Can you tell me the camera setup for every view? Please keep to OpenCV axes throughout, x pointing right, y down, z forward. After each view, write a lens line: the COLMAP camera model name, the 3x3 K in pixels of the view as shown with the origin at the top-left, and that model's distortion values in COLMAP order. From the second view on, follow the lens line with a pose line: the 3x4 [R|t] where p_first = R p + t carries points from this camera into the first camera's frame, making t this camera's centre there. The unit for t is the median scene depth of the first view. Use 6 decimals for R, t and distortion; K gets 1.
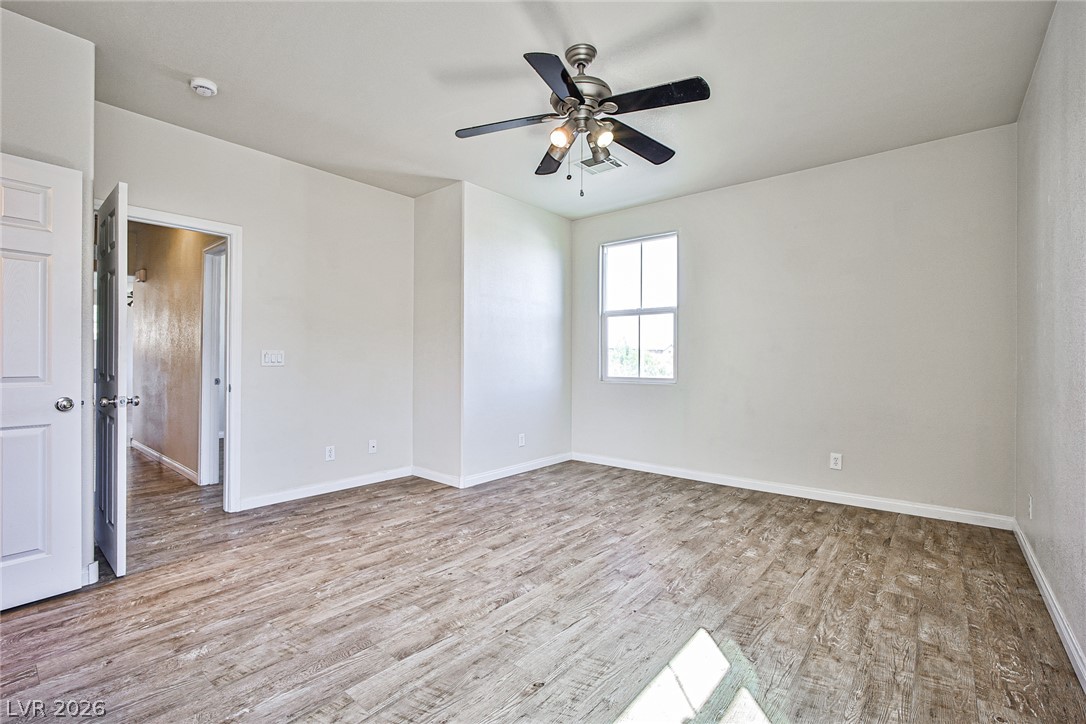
lens RADIAL K [[486.0, 0, 540.4], [0, 486.0, 362.2], [0, 0, 1]] dist [-0.035188, 0.007029]
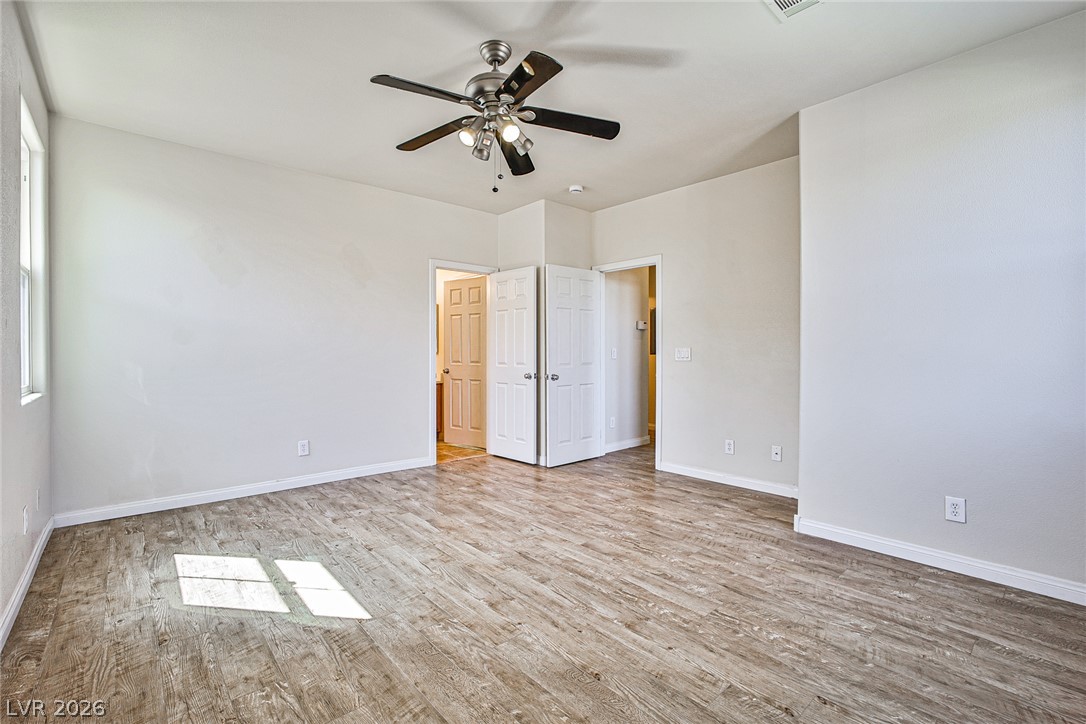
lens RADIAL K [[486.0, 0, 537.3], [0, 486.0, 362.3], [0, 0, 1]] dist [-0.035188, 0.007029]
pose [[-0.159850, 0.013747, -0.987046, 0.940984], [-0.006691, 0.999865, 0.015009, -0.006189], [0.987119, 0.009004, -0.159736, 1.110893]]
